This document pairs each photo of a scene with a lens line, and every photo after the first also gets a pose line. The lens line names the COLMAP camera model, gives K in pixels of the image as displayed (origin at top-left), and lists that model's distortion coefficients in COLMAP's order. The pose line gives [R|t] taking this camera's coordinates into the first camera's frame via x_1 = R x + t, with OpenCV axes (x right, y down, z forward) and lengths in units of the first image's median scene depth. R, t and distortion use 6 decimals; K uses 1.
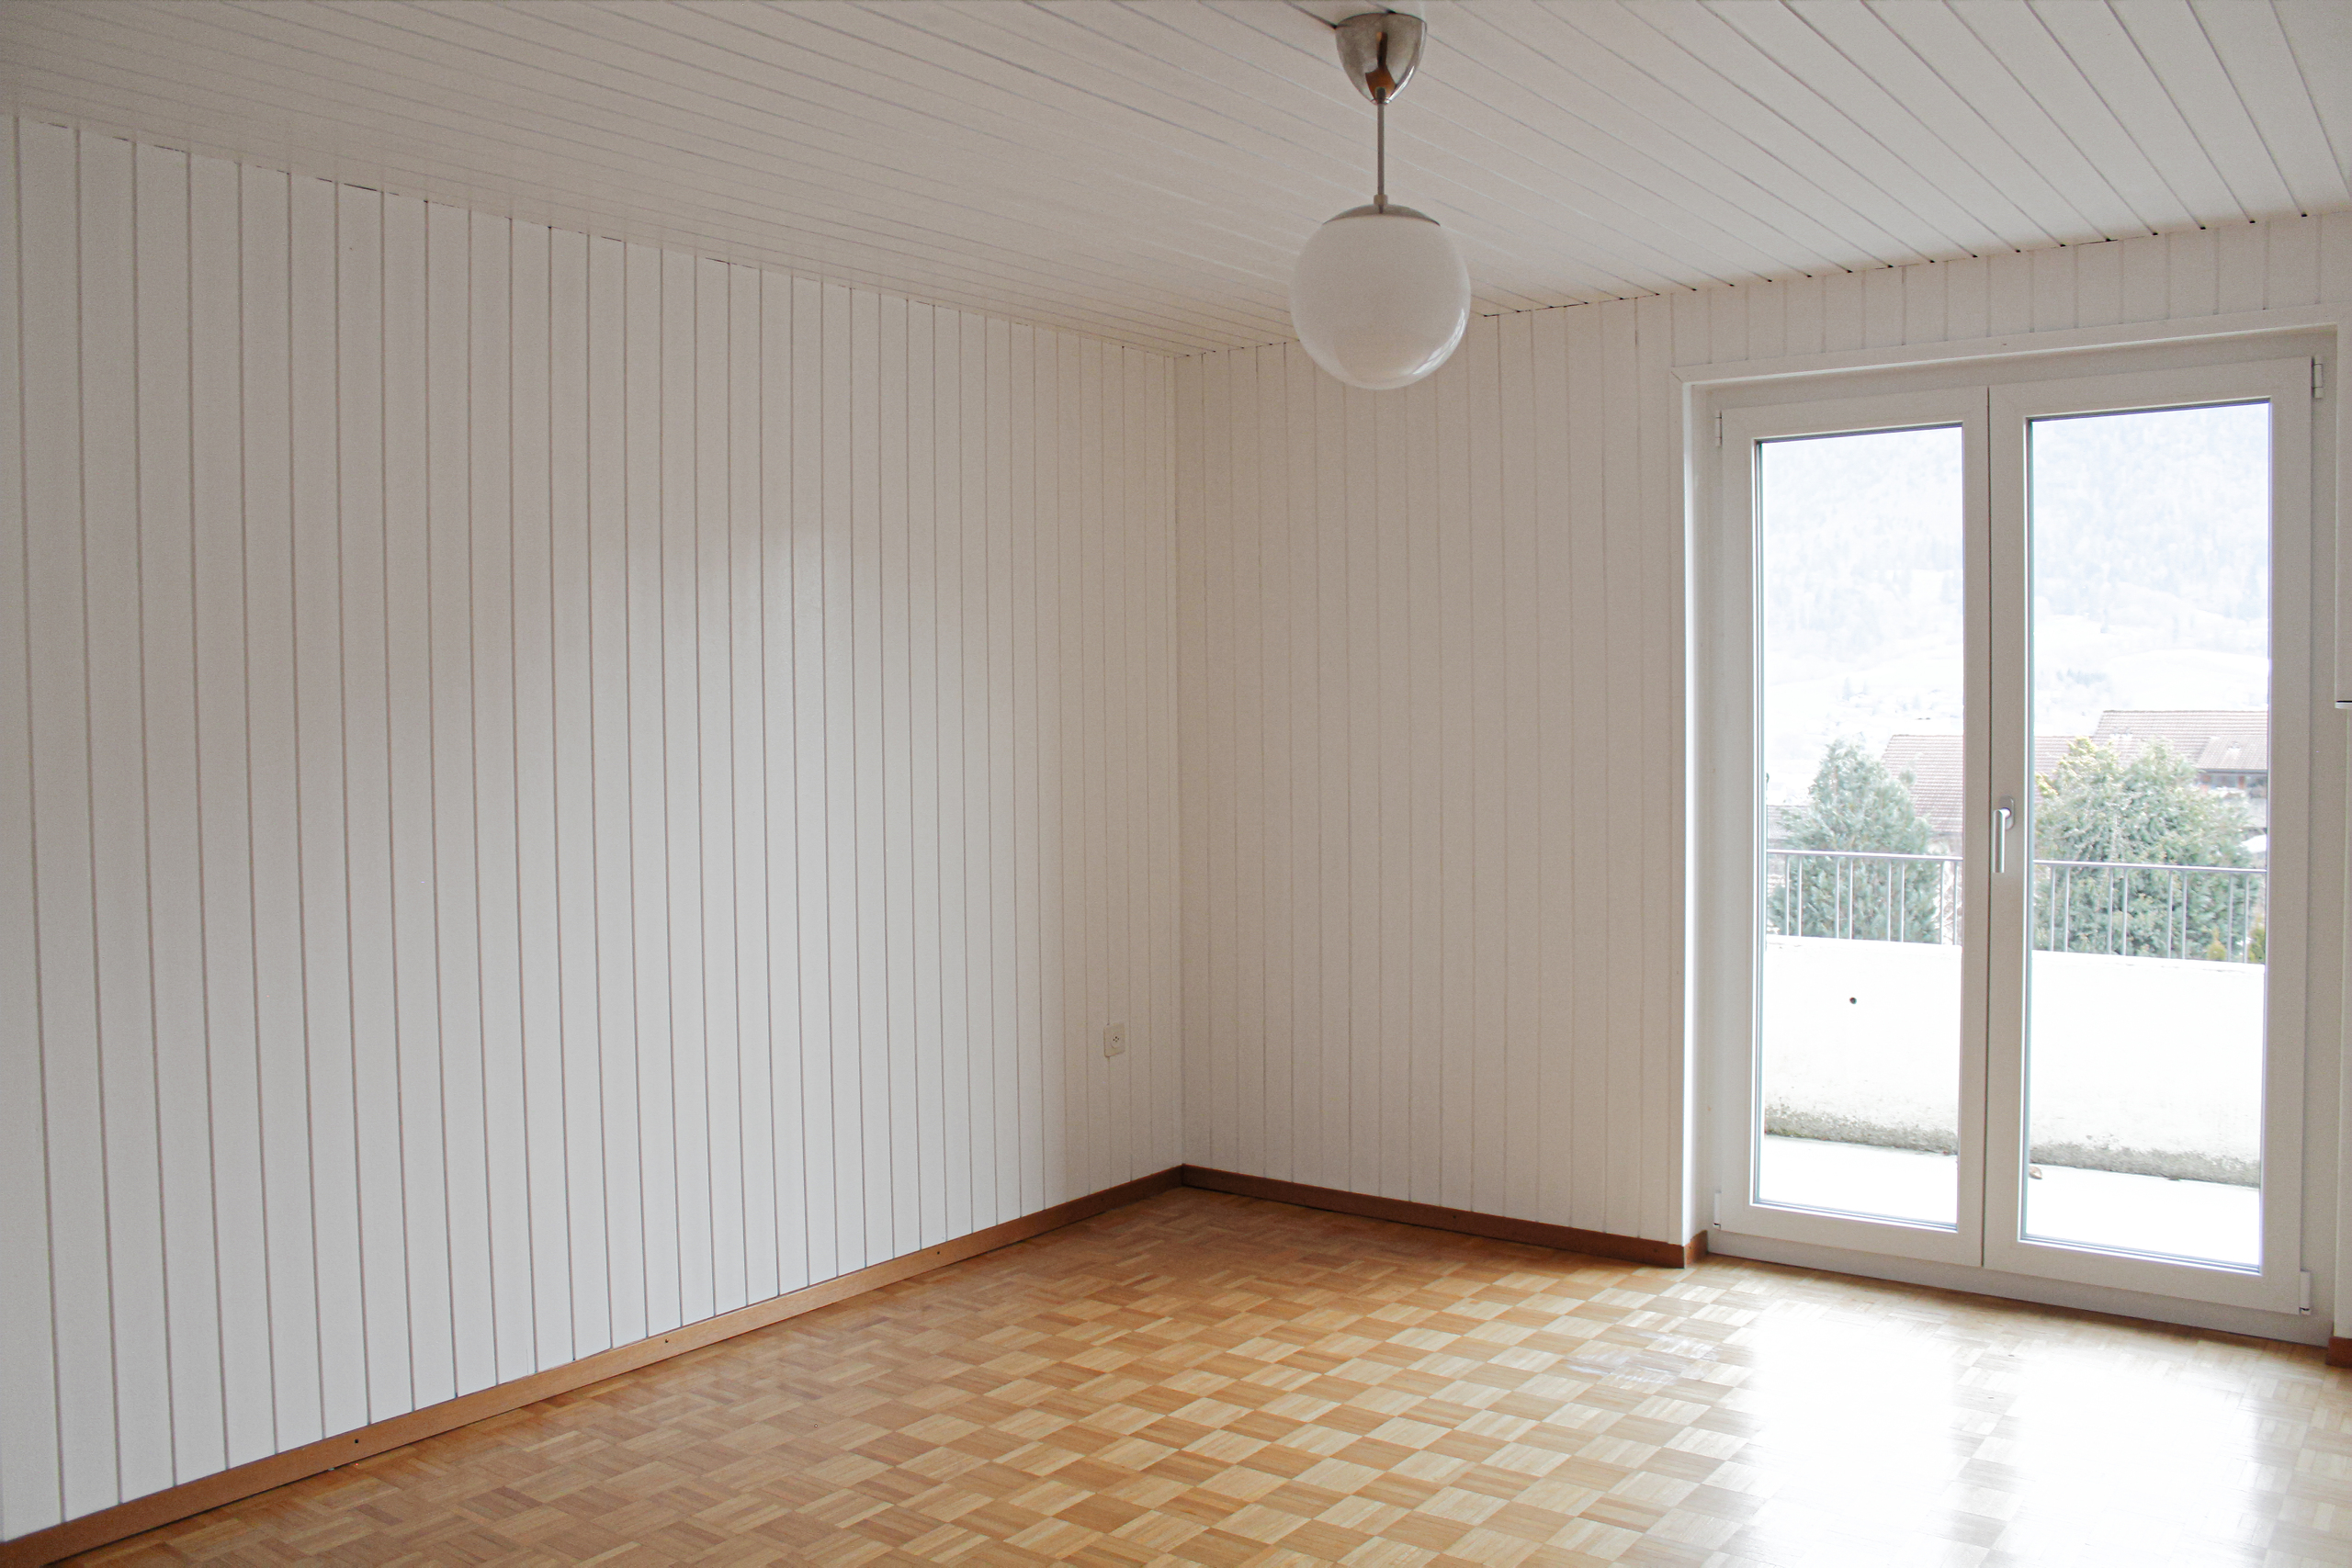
lens RADIAL K [[1975.2, 0, 1163.5], [0, 1975.2, 779.5], [0, 0, 1]] dist [-0.163353, 0.154451]
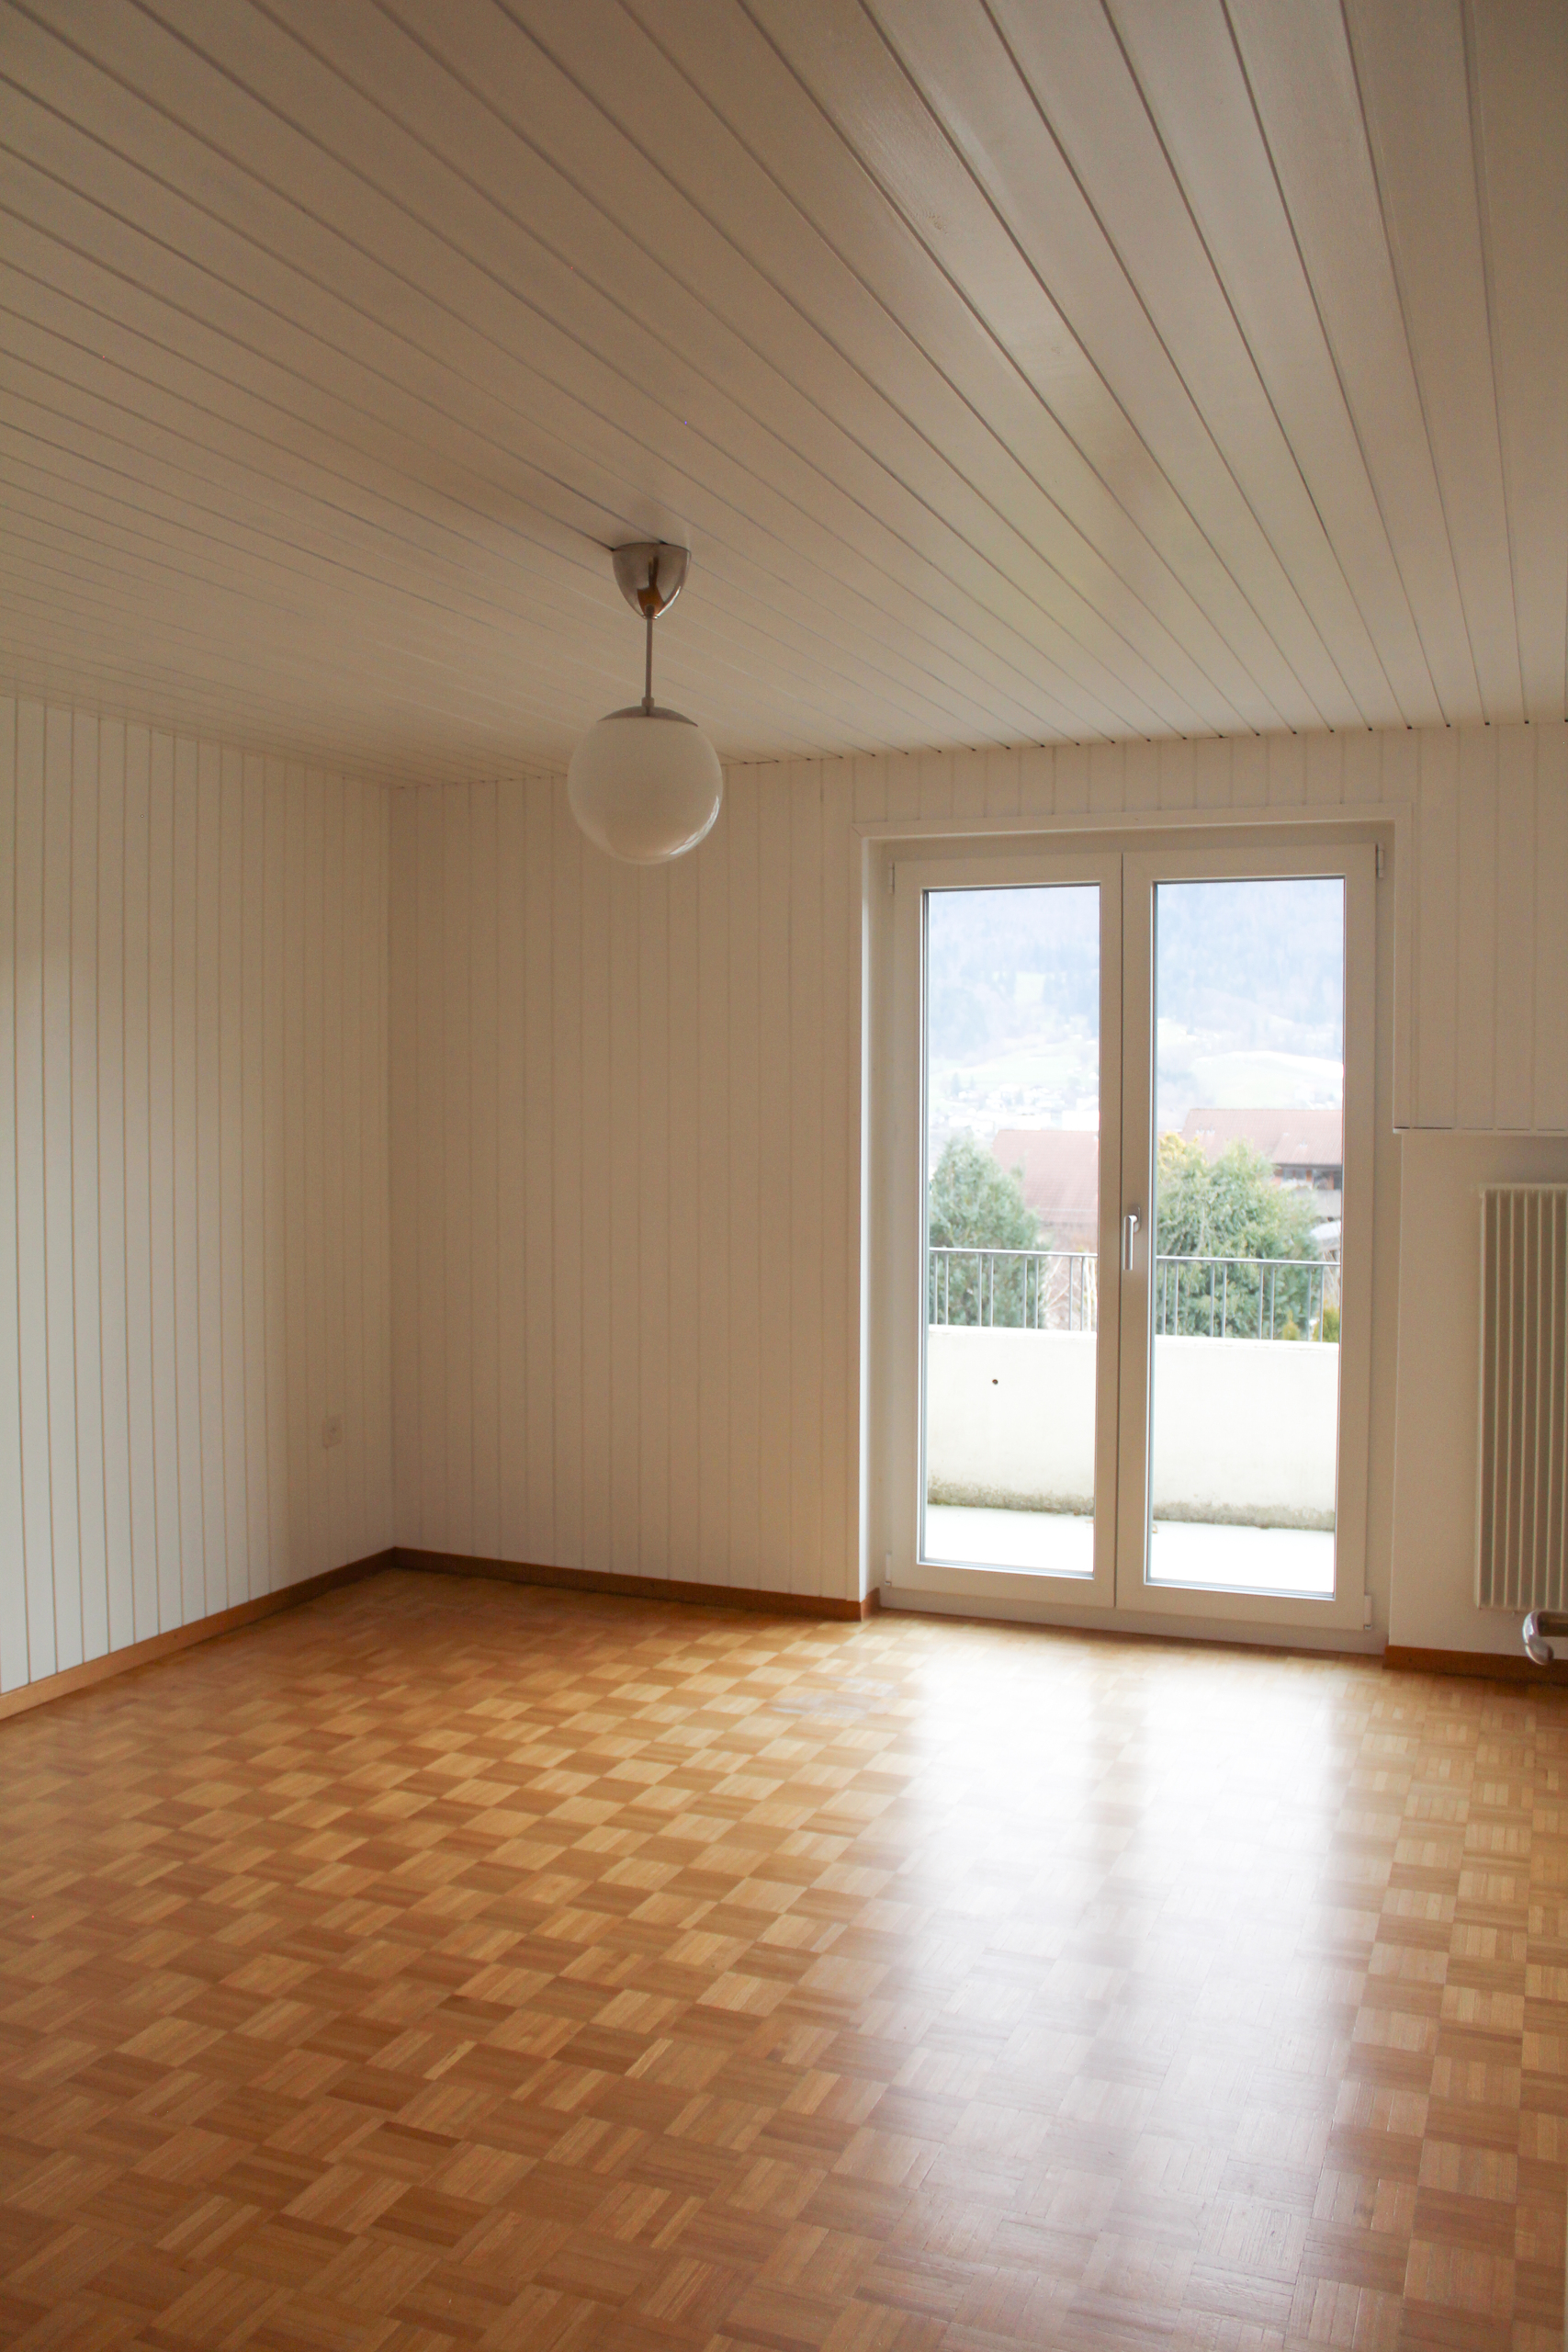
lens RADIAL K [[1975.2, 0, 784.0], [0, 1975.2, 1176.0], [0, 0, 1]] dist [-0.163353, 0.154451]
pose [[0.968018, 0.001759, 0.250874, -0.067491], [-0.002707, 0.999990, 0.003433, -0.011893], [-0.250865, -0.004002, 0.968014, -0.101616]]
